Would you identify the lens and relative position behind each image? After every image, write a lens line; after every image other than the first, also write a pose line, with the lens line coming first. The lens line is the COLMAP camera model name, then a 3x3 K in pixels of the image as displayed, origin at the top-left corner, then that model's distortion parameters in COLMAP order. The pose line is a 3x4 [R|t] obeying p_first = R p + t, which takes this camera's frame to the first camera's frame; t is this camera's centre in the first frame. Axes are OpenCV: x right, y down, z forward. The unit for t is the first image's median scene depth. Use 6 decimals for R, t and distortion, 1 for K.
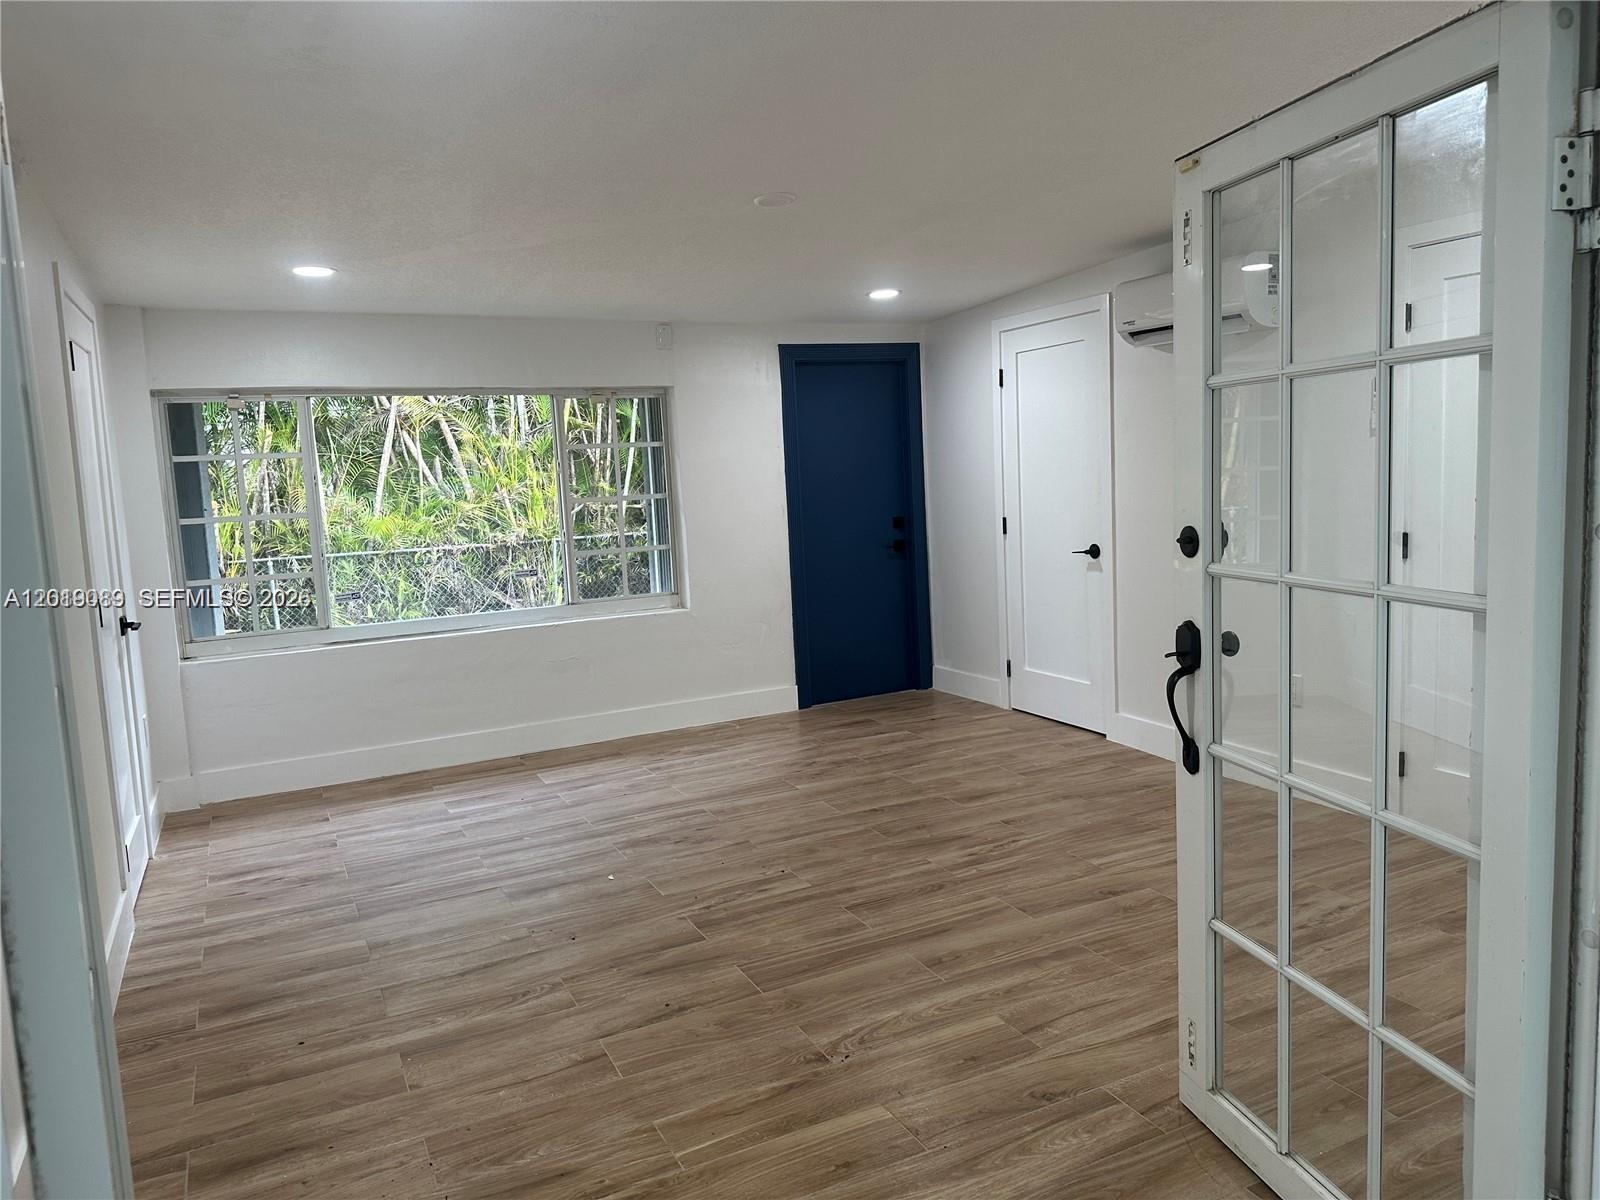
lens RADIAL K [[1115.3, 0, 804.4], [0, 1115.3, 590.2], [0, 0, 1]] dist [0.110765, -0.181759]
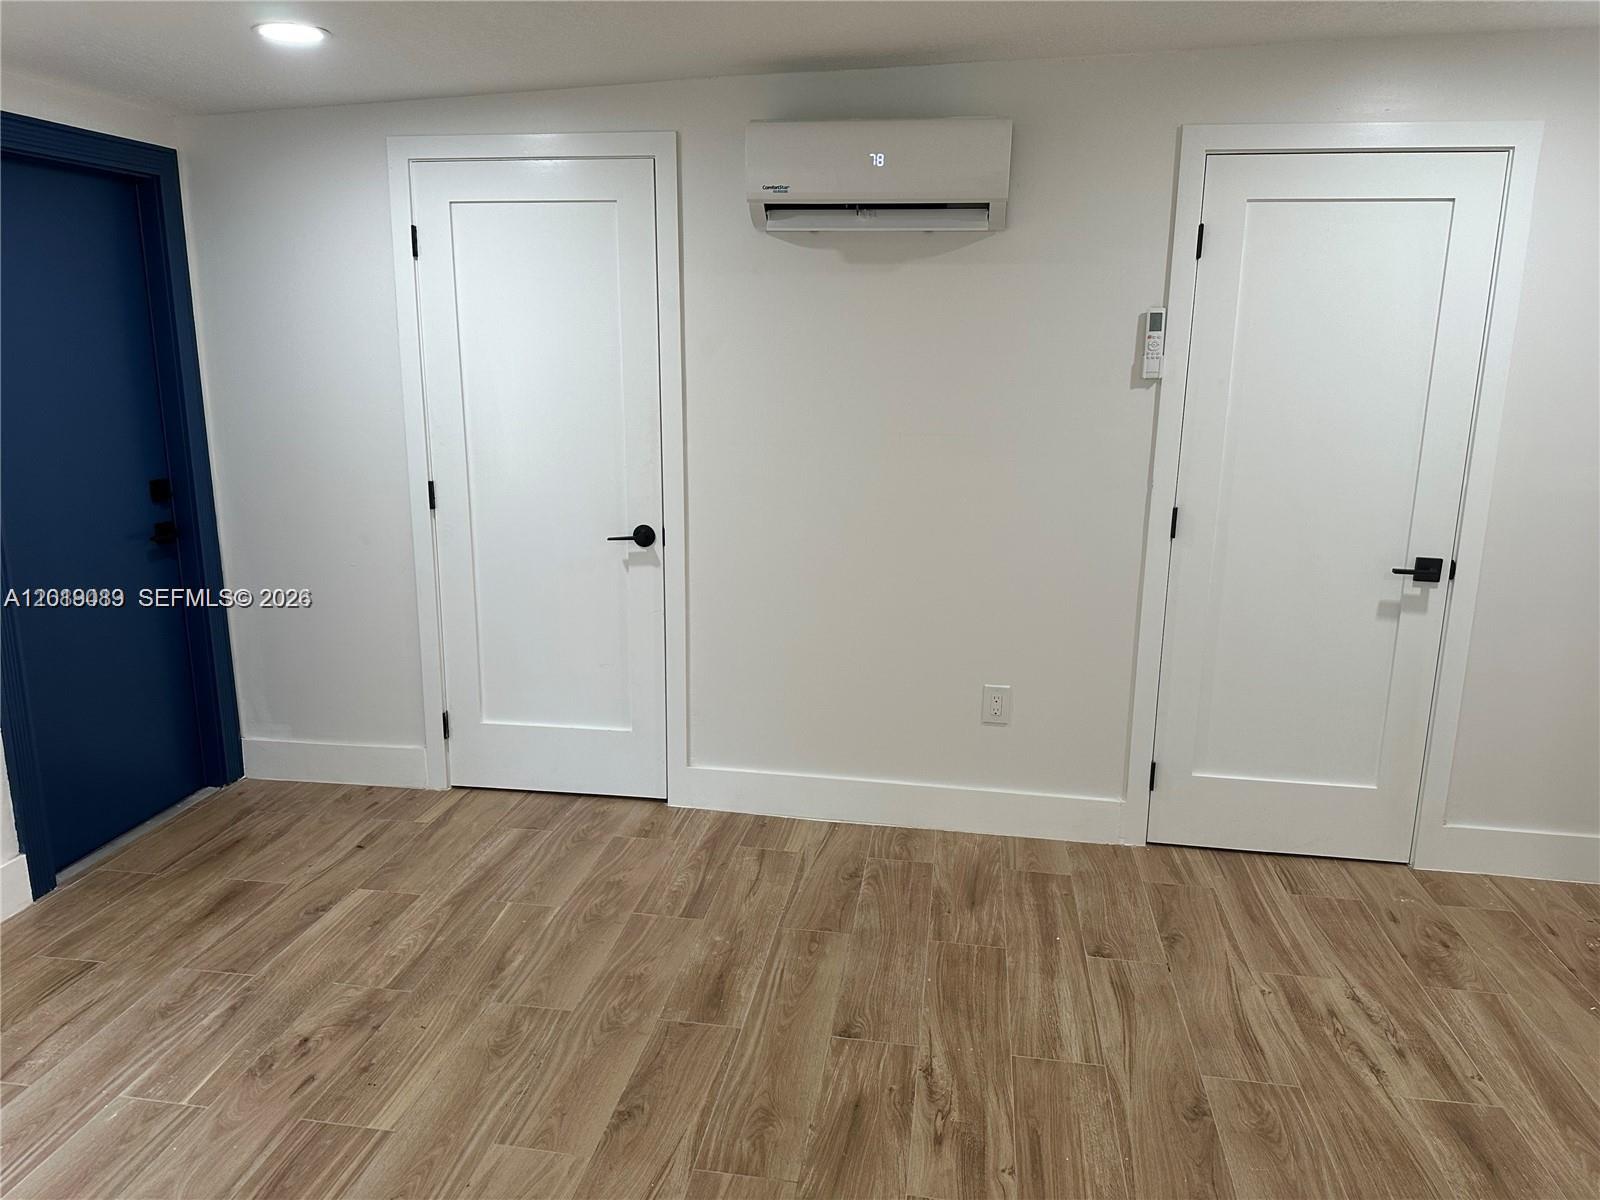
lens RADIAL K [[1115.3, 0, 804.4], [0, 1115.3, 590.2], [0, 0, 1]] dist [0.110765, -0.181759]
pose [[0.575751, -0.121378, 0.808565, -0.233788], [0.052646, 0.992371, 0.111483, -0.074461], [-0.815928, -0.021619, 0.577749, 0.566942]]
